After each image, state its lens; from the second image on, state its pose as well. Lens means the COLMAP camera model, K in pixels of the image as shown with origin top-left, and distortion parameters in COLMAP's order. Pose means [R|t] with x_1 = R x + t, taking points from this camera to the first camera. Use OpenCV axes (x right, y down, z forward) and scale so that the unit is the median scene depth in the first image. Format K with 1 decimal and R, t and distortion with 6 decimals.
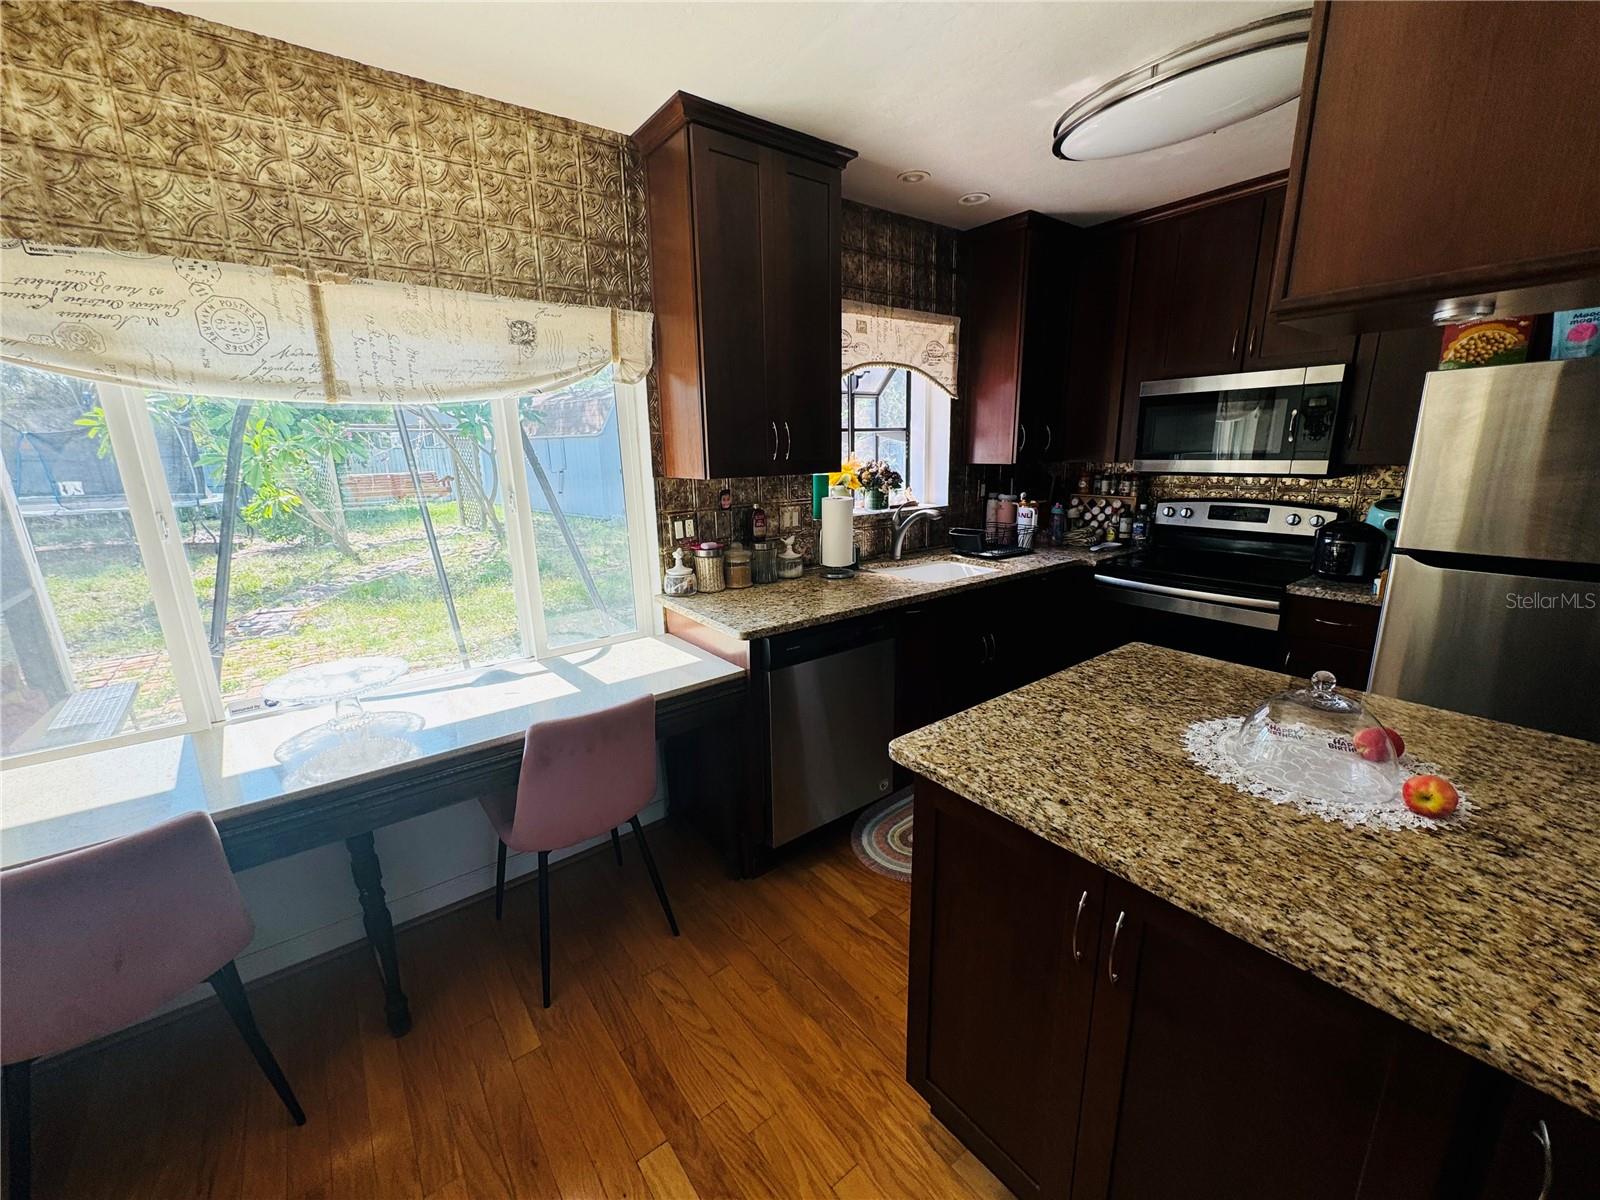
lens RADIAL K [[643.7, 0, 849.6], [0, 643.7, 607.6], [0, 0, 1]] dist [0.015894, -0.000450]
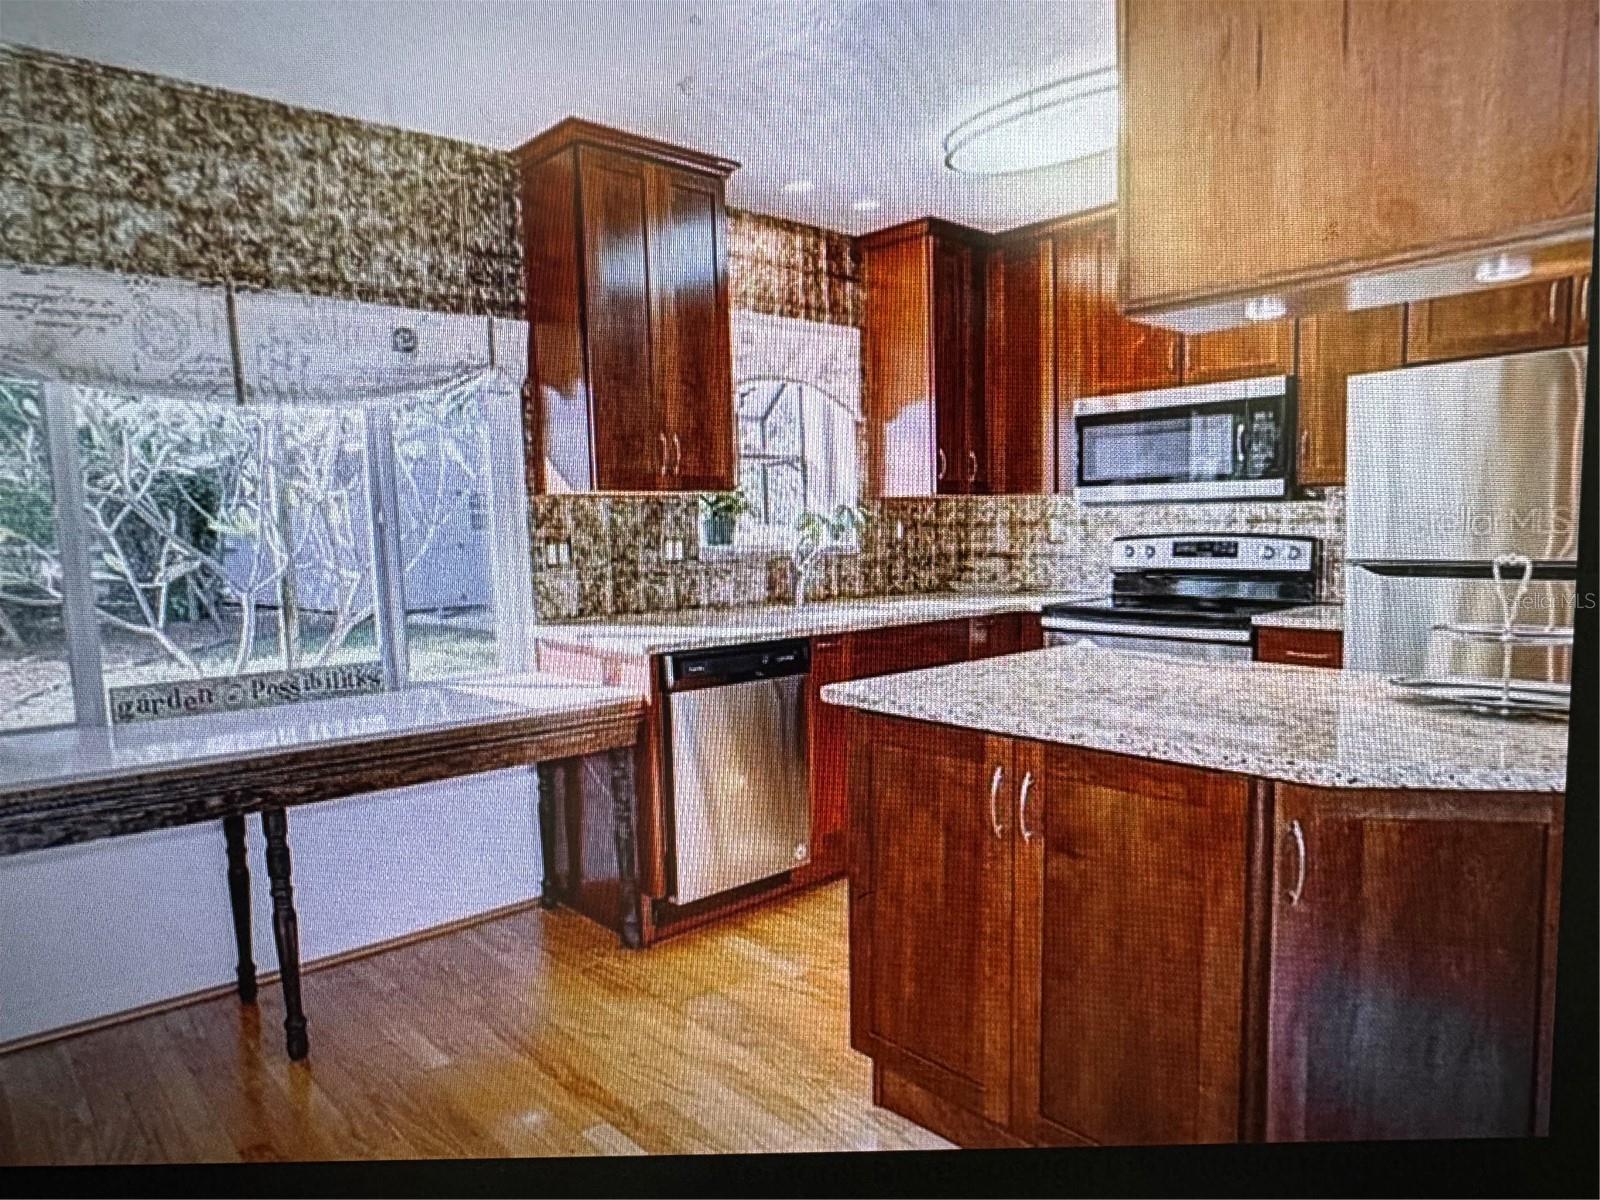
lens RADIAL K [[1187.2, 0, 800.0], [0, 1187.2, 600.0], [0, 0, 1]] dist [-0.002677, 0.003170]
pose [[0.994083, -0.027214, 0.105161, -0.114153], [0.048688, 0.977044, -0.207402, 0.311982], [-0.097103, 0.211294, 0.972587, -0.619077]]
